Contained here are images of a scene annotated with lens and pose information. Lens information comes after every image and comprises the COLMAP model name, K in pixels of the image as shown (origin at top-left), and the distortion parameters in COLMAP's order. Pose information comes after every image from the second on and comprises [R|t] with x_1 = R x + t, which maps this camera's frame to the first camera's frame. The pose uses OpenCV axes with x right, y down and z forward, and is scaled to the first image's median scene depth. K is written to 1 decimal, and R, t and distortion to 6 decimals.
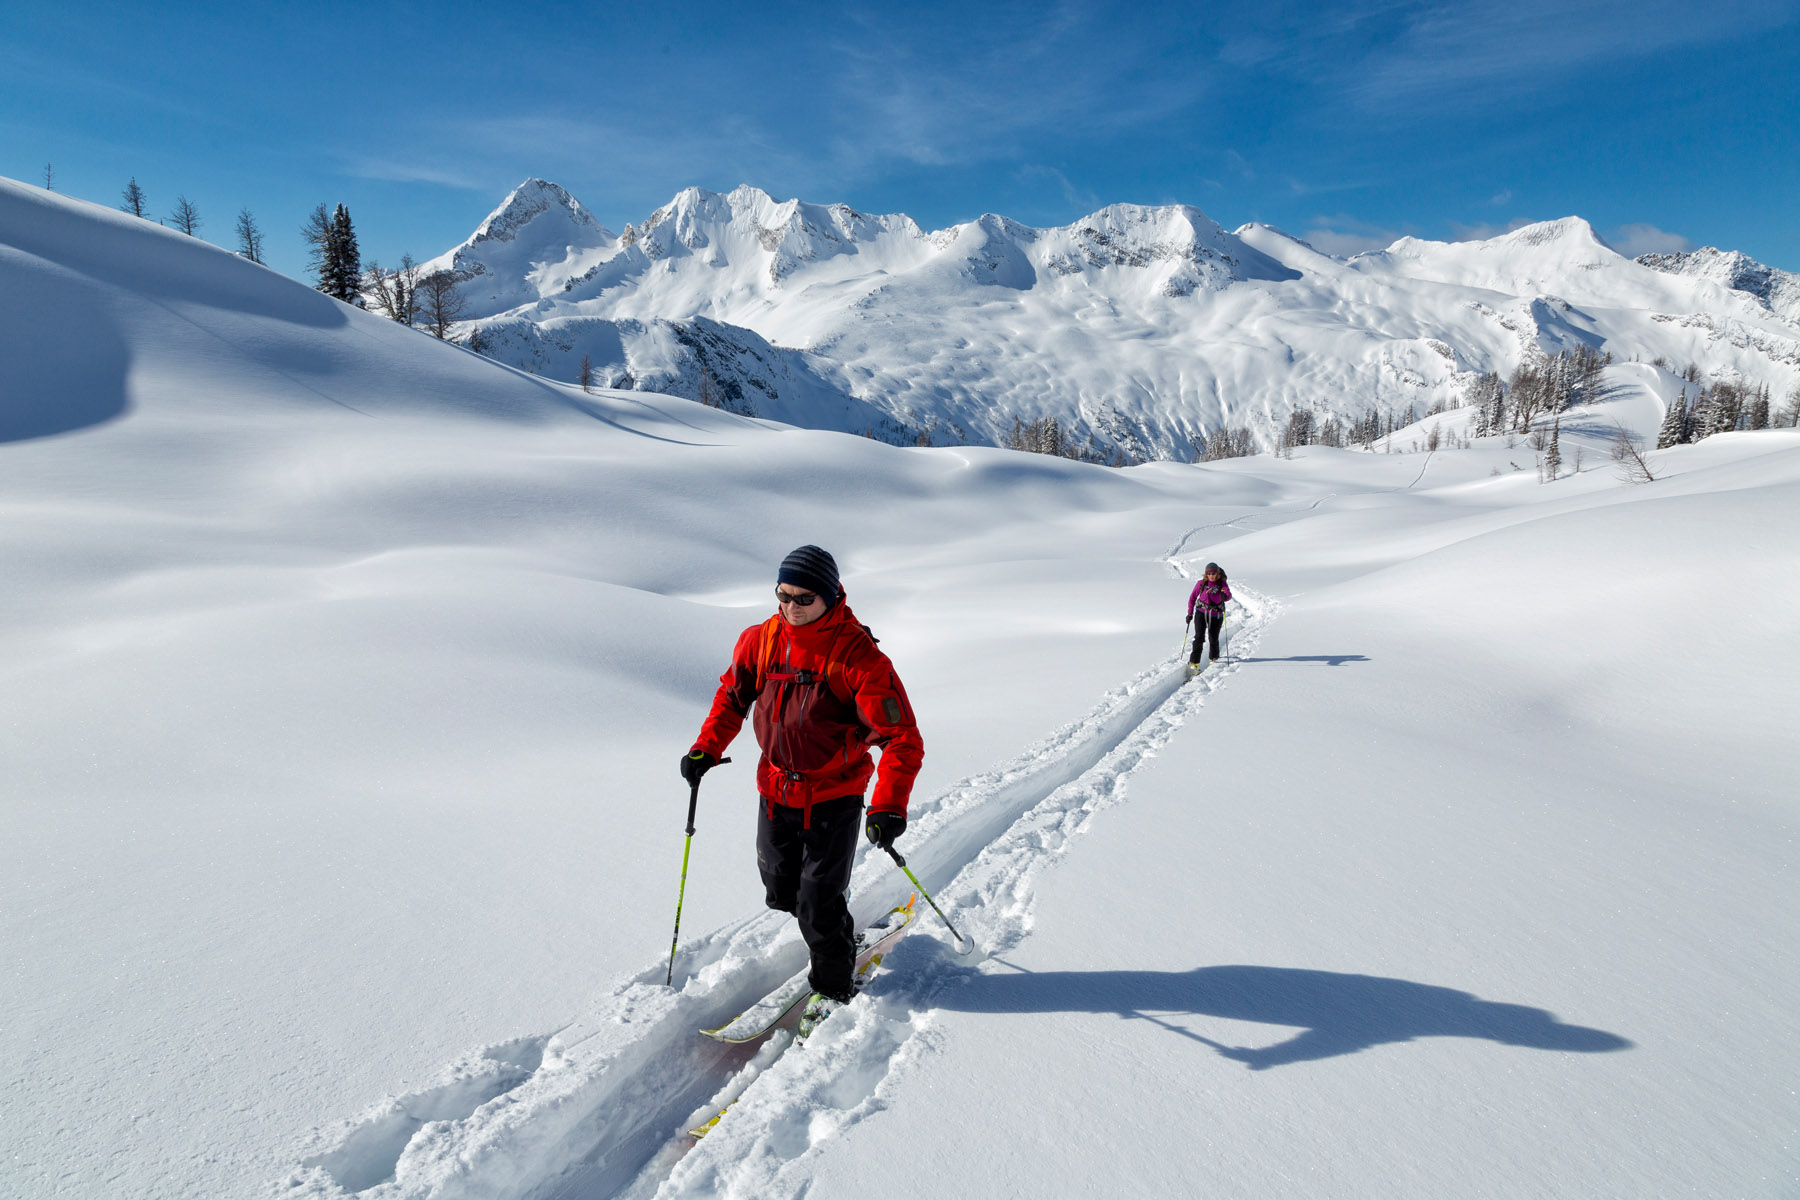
lens RADIAL K [[1196.7, 0, 900.0], [0, 1196.7, 600.0], [0, 0, 1]] dist [0.012001, 0.002296]
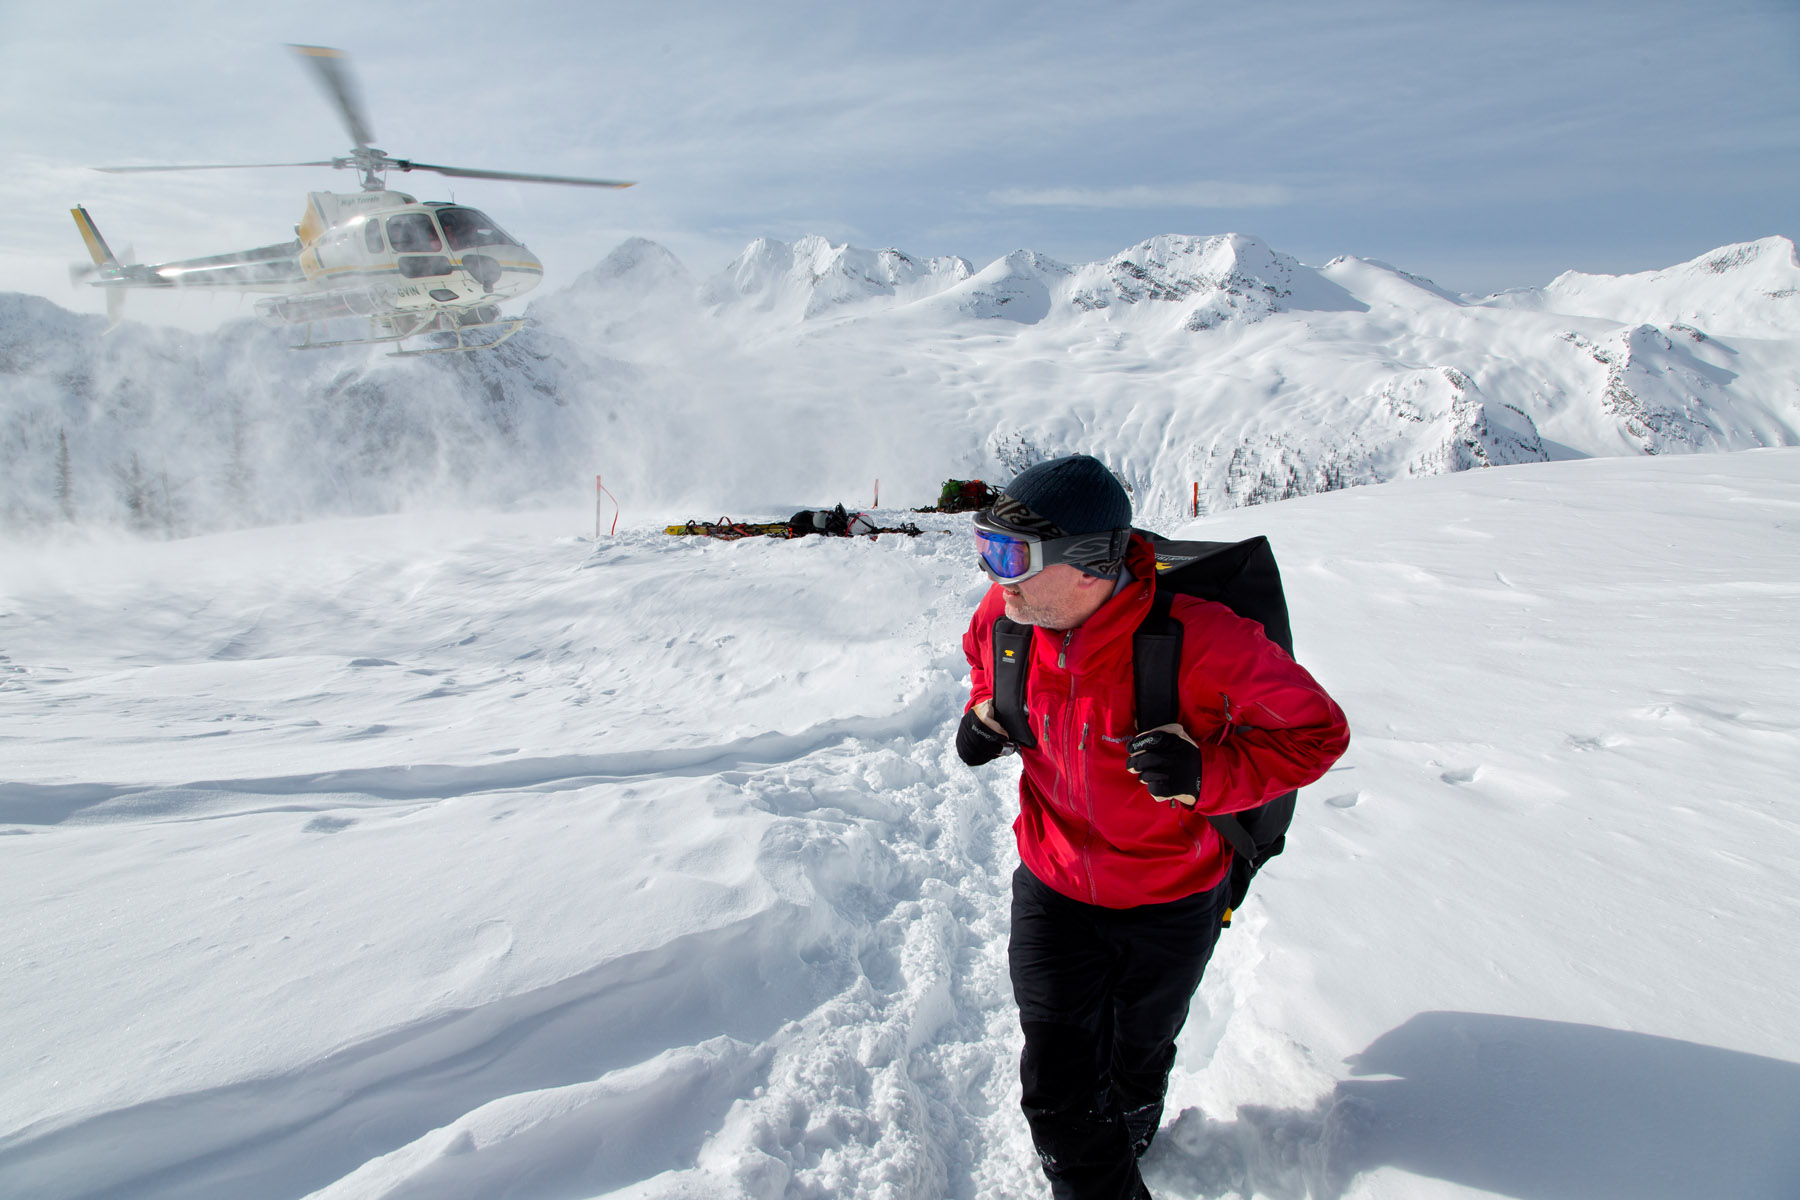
lens RADIAL K [[1196.7, 0, 900.0], [0, 1196.7, 600.0], [0, 0, 1]] dist [0.012001, 0.002296]
pose [[0.958432, 0.052961, -0.280363, 0.269568], [-0.074090, 0.995111, -0.065303, 0.018337], [0.275533, 0.083360, 0.957670, 0.105964]]
